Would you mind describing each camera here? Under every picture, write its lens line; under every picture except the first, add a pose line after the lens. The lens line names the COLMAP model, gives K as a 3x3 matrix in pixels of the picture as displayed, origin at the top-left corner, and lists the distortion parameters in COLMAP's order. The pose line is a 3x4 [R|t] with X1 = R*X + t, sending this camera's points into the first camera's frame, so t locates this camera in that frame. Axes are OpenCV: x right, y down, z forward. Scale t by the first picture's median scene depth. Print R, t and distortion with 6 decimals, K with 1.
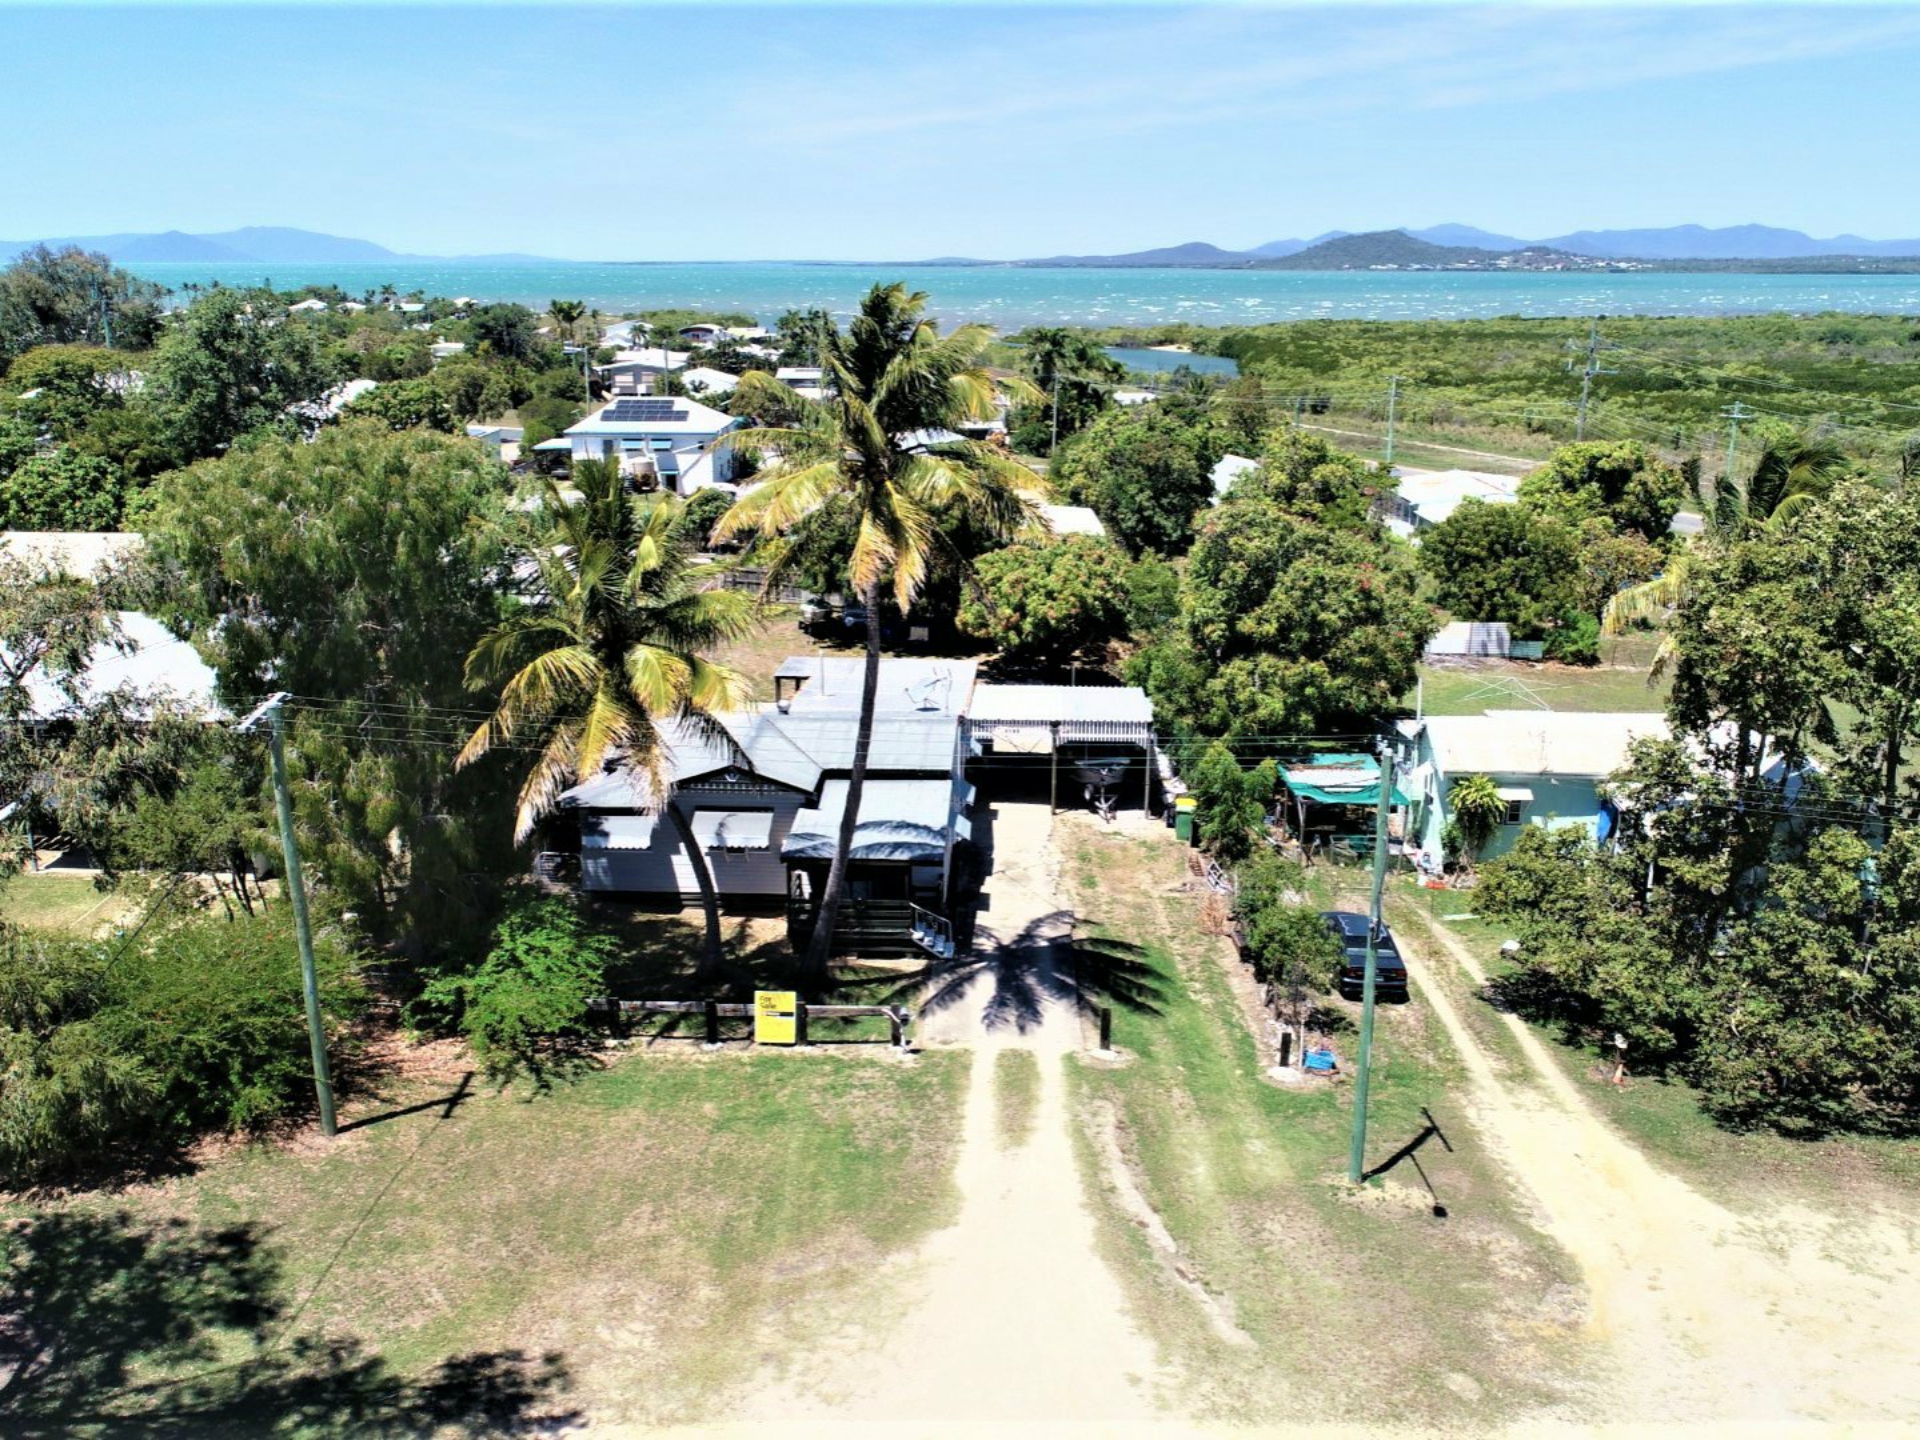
lens RADIAL K [[1700.4, 0, 960.5], [0, 1700.4, 726.1], [0, 0, 1]] dist [0.008037, -0.037007]
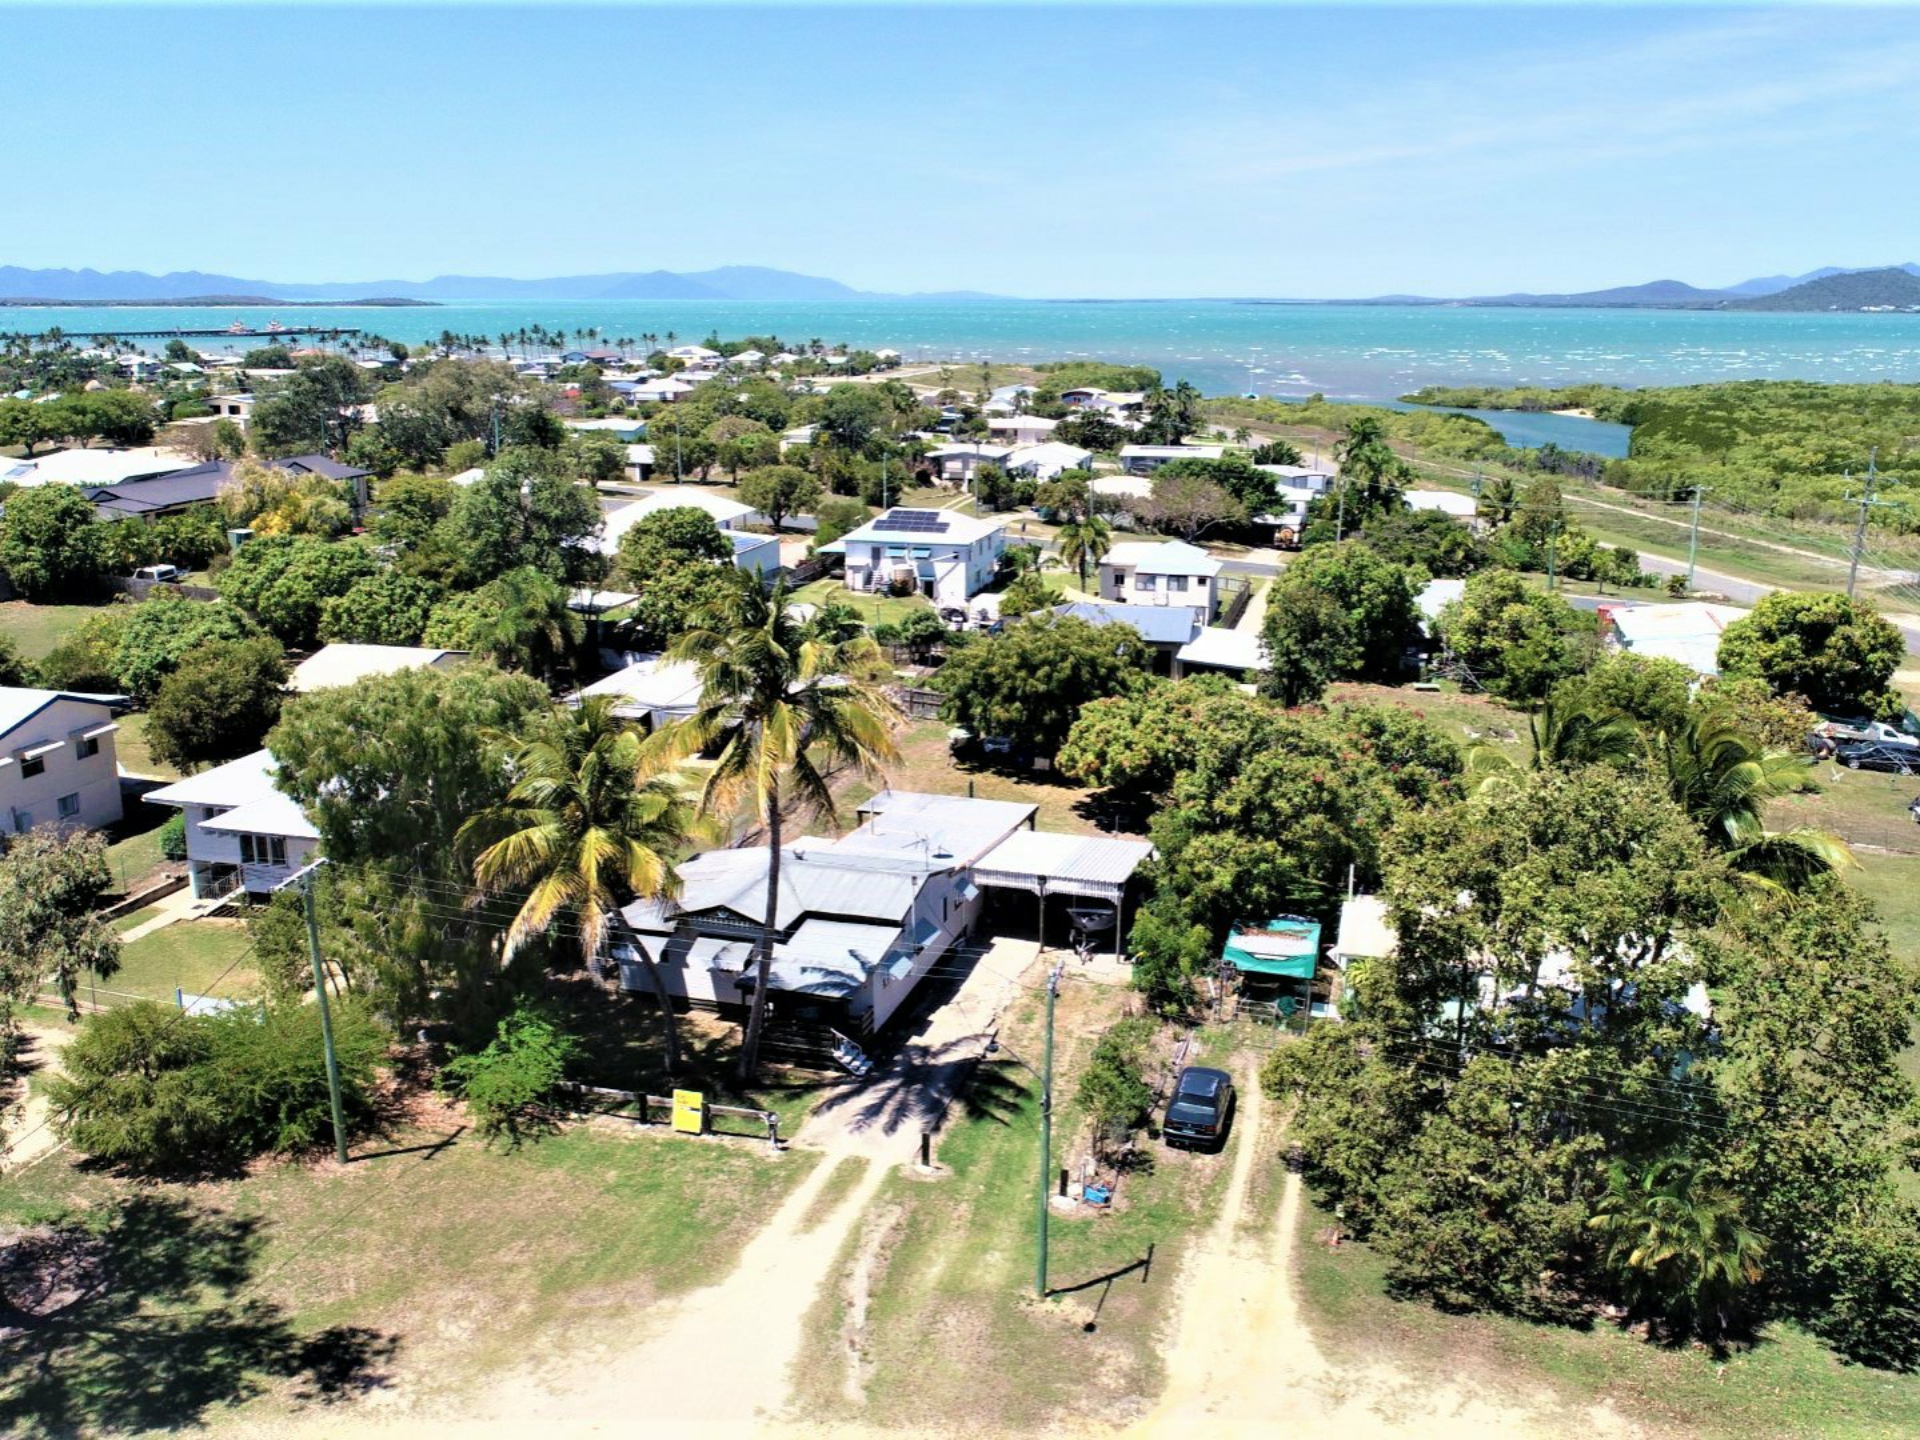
lens RADIAL K [[1700.4, 0, 963.1], [0, 1700.4, 723.1], [0, 0, 1]] dist [0.008037, -0.037007]
pose [[0.969052, 0.060800, -0.239251, 0.356582], [-0.066013, 0.997723, -0.013828, -0.113279], [0.237865, 0.029194, 0.970859, -0.222831]]
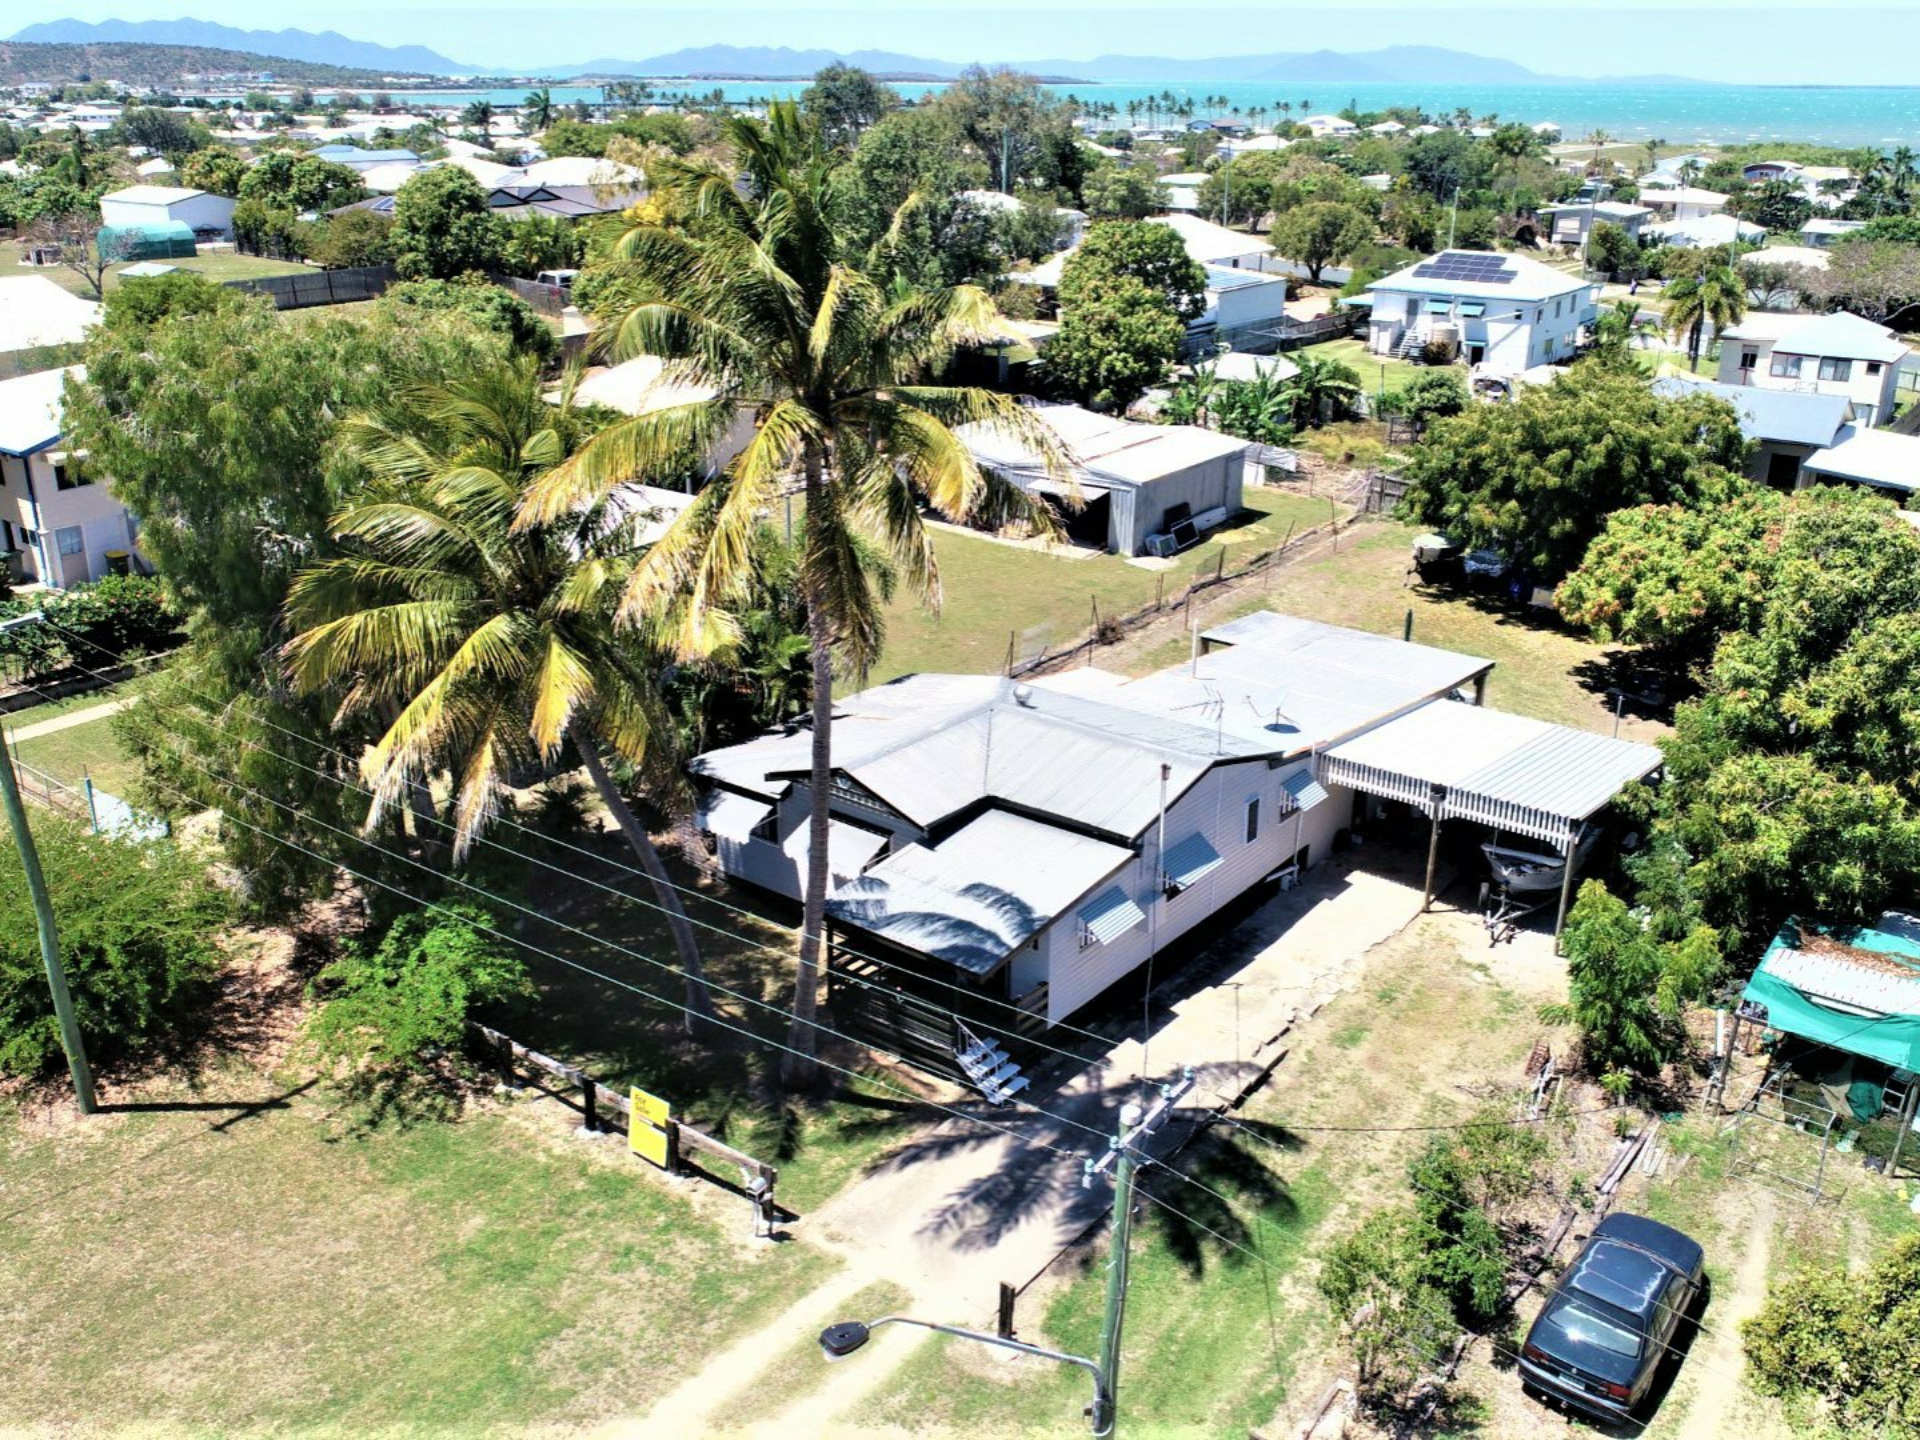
lens RADIAL K [[1700.4, 0, 967.8], [0, 1700.4, 731.2], [0, 0, 1]] dist [0.008037, -0.037007]
pose [[0.817977, 0.212363, -0.534616, 0.335019], [-0.159030, 0.976624, 0.144619, -0.118834], [0.552831, -0.033275, 0.832629, 0.402598]]
